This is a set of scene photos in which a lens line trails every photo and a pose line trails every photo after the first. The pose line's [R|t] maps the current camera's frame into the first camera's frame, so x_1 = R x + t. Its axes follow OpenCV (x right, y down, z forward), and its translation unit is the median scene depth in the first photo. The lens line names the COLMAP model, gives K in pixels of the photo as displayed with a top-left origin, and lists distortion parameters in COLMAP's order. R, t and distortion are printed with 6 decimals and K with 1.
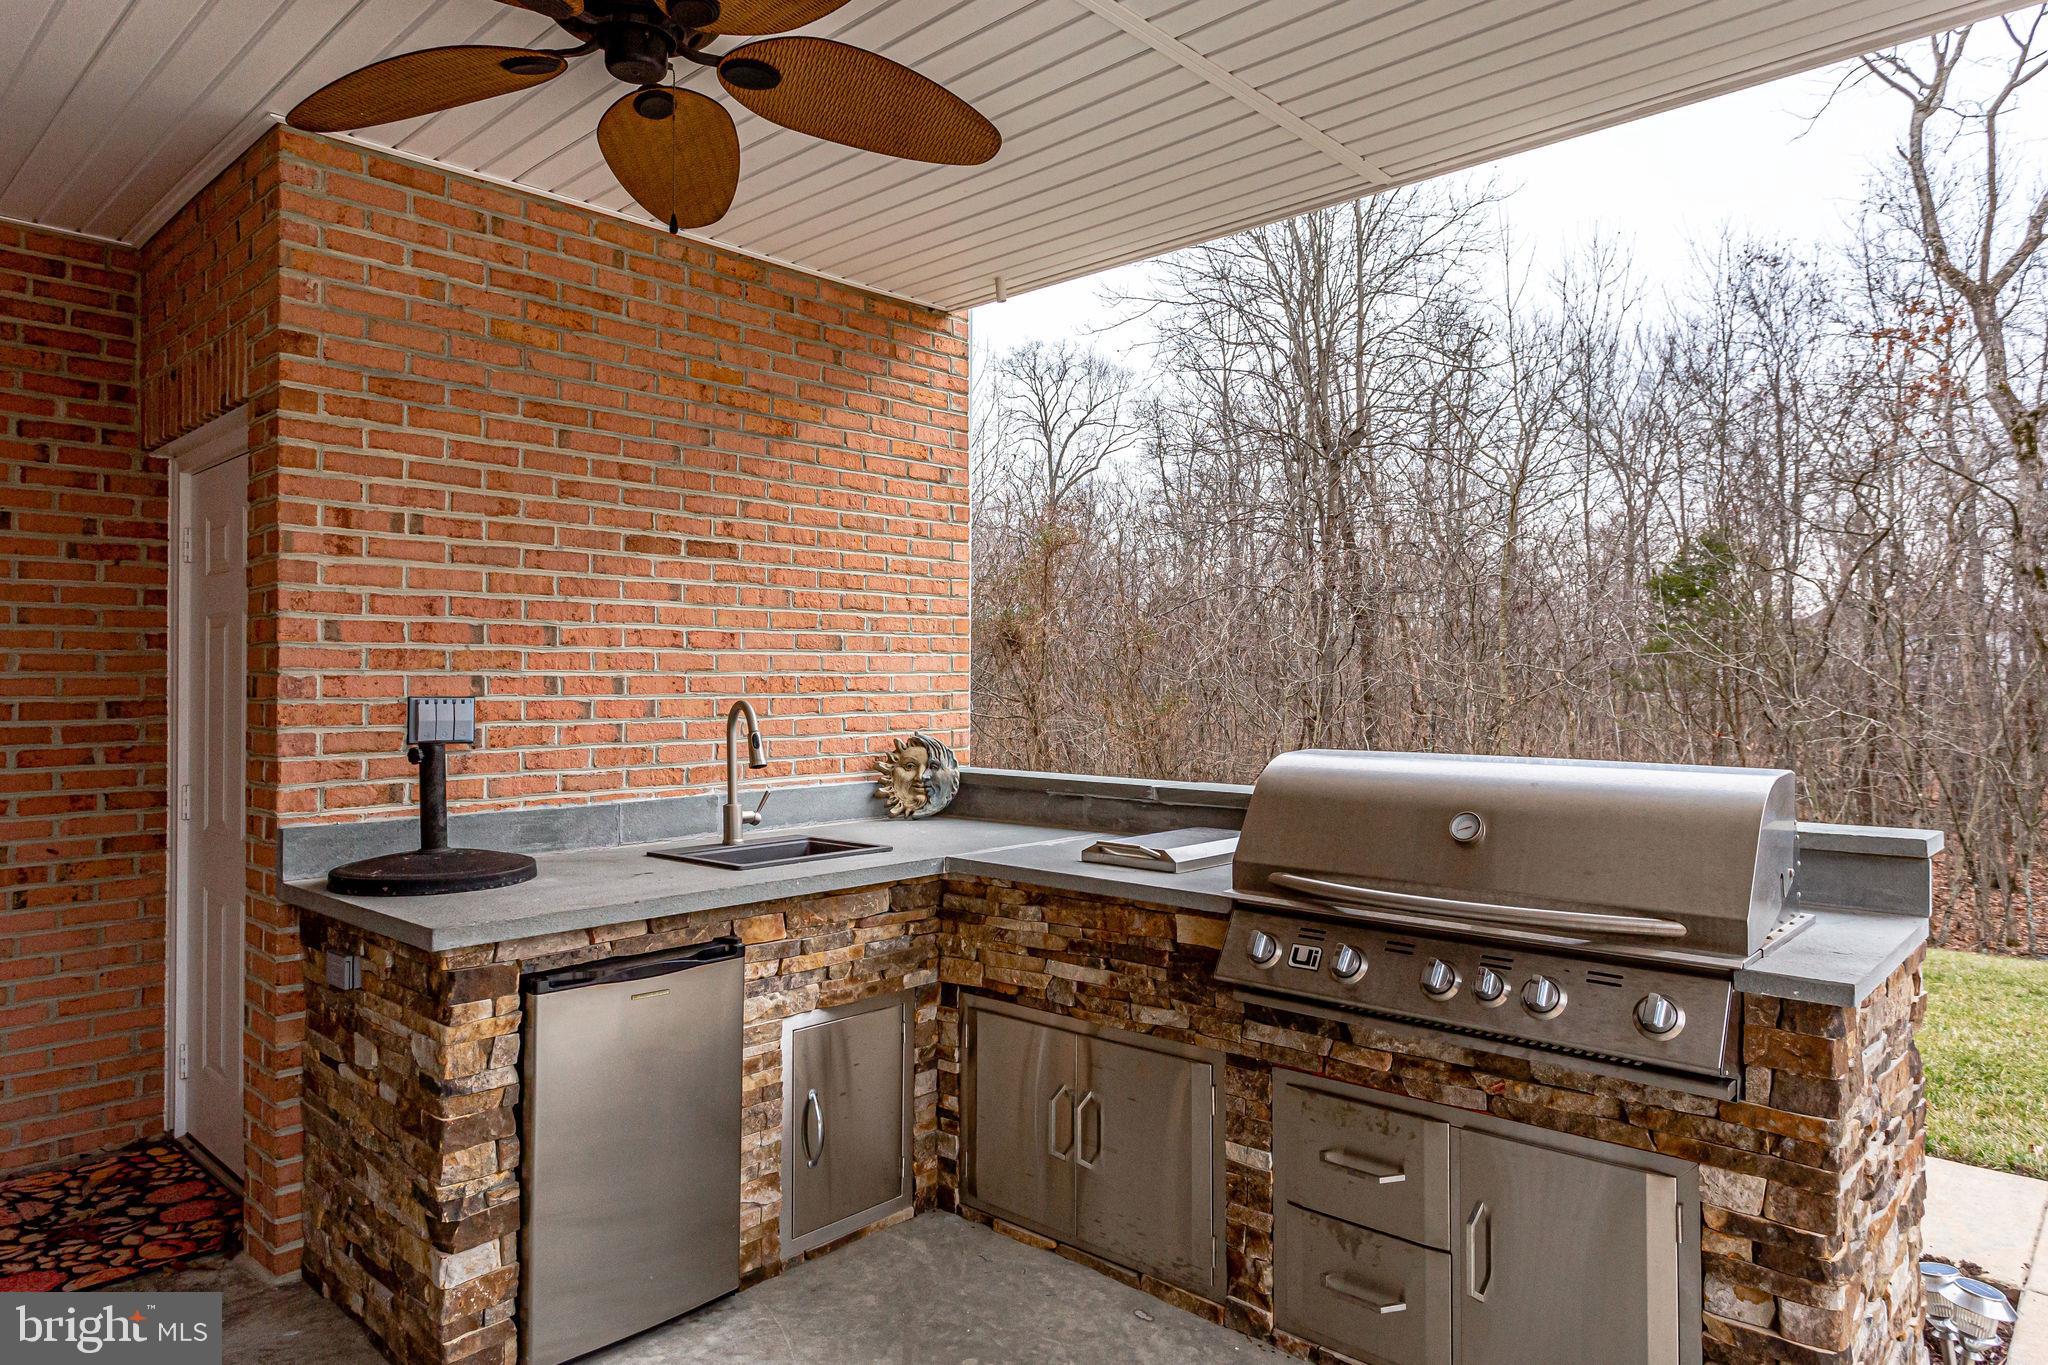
lens RADIAL K [[1256.4, 0, 1021.1], [0, 1256.4, 681.2], [0, 0, 1]] dist [-0.004532, 0.002366]
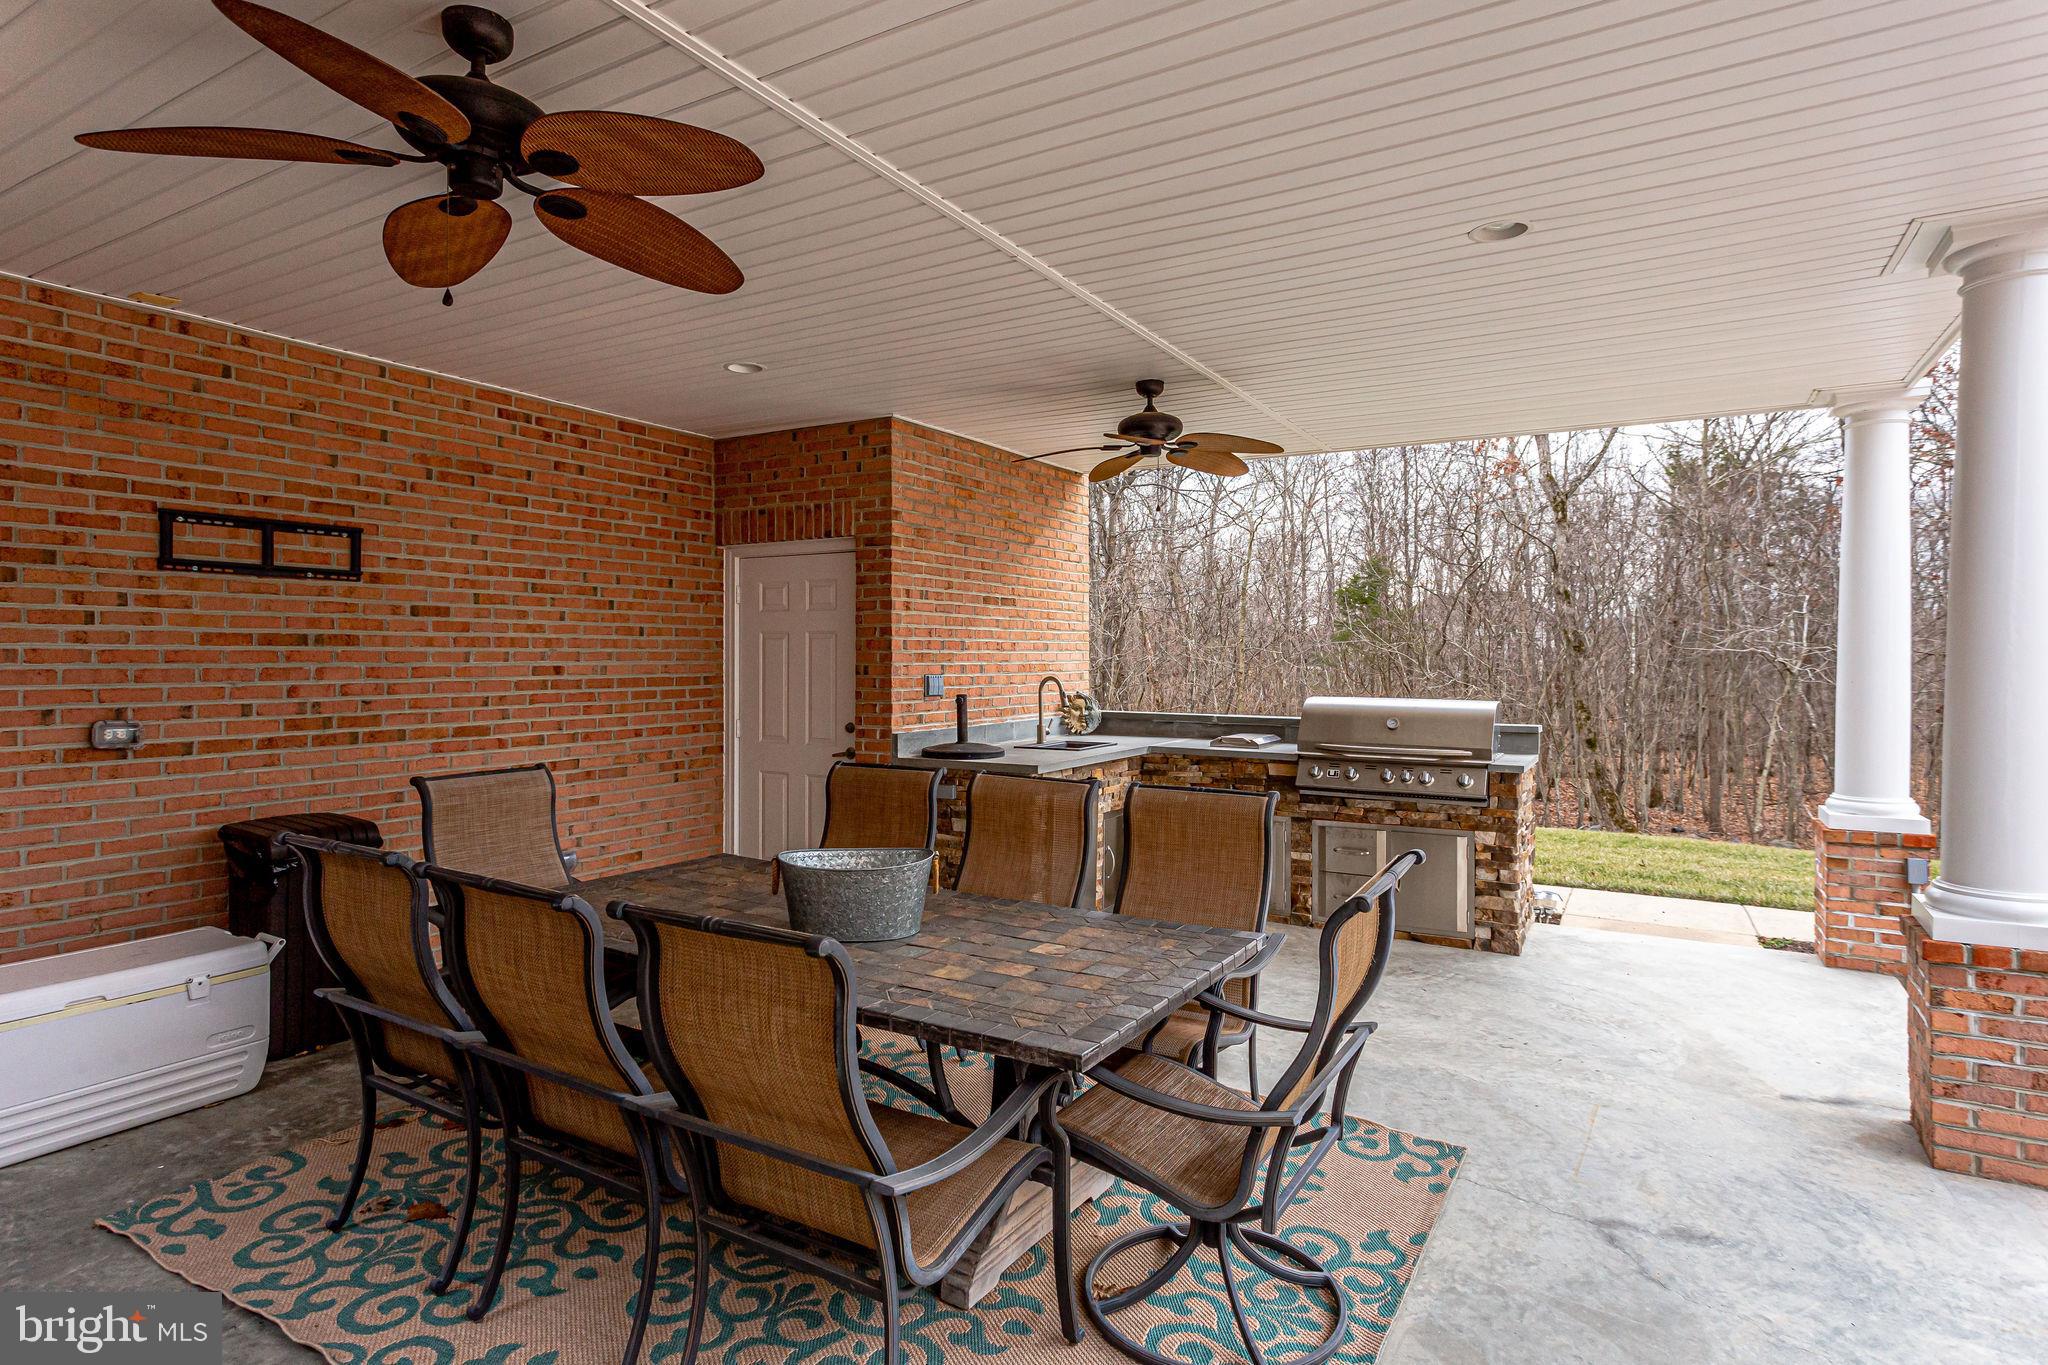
lens RADIAL K [[1078.2, 0, 1024.1], [0, 1078.2, 679.8], [0, 0, 1]] dist [-0.004842, -0.000402]
pose [[0.976103, -0.000067, 0.217310, -0.780068], [-0.005049, 0.999723, 0.022985, -0.024057], [-0.217251, -0.023533, 0.975832, -0.927802]]
